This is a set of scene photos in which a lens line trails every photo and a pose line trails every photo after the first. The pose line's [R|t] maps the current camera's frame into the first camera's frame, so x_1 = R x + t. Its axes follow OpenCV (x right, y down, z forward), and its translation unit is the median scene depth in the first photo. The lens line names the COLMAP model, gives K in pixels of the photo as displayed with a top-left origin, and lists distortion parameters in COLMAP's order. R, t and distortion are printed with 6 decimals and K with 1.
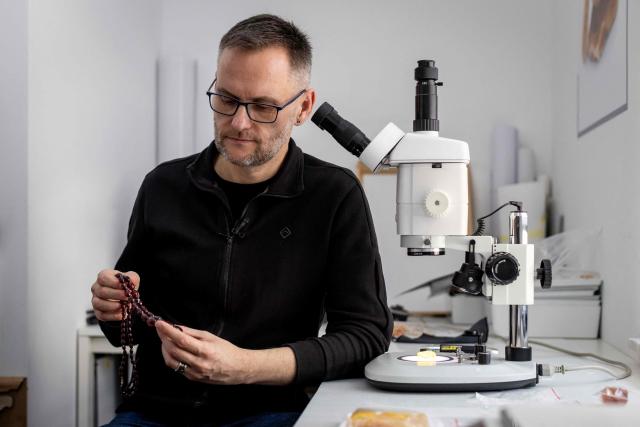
lens RADIAL K [[1119.4, 0, 320.0], [0, 1119.4, 213.5], [0, 0, 1]] dist [-0.016062, -0.114129]
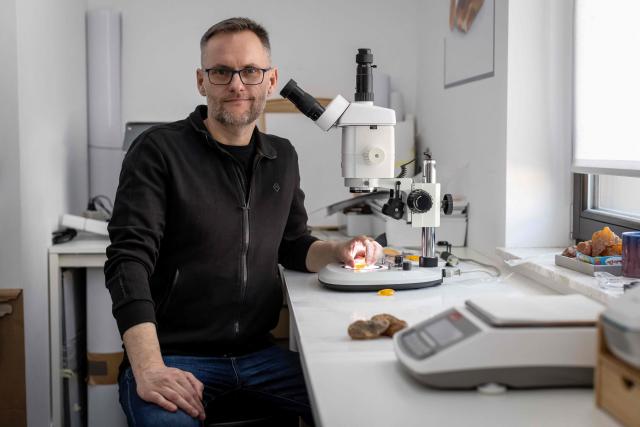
lens RADIAL K [[1119.4, 0, 320.0], [0, 1119.4, 213.5], [0, 0, 1]] dist [-0.016062, -0.114129]
pose [[0.982106, -0.018282, 0.187440, -0.215056], [0.000997, 0.995768, 0.091898, -0.062736], [-0.188327, -0.090067, 0.977968, -0.331309]]
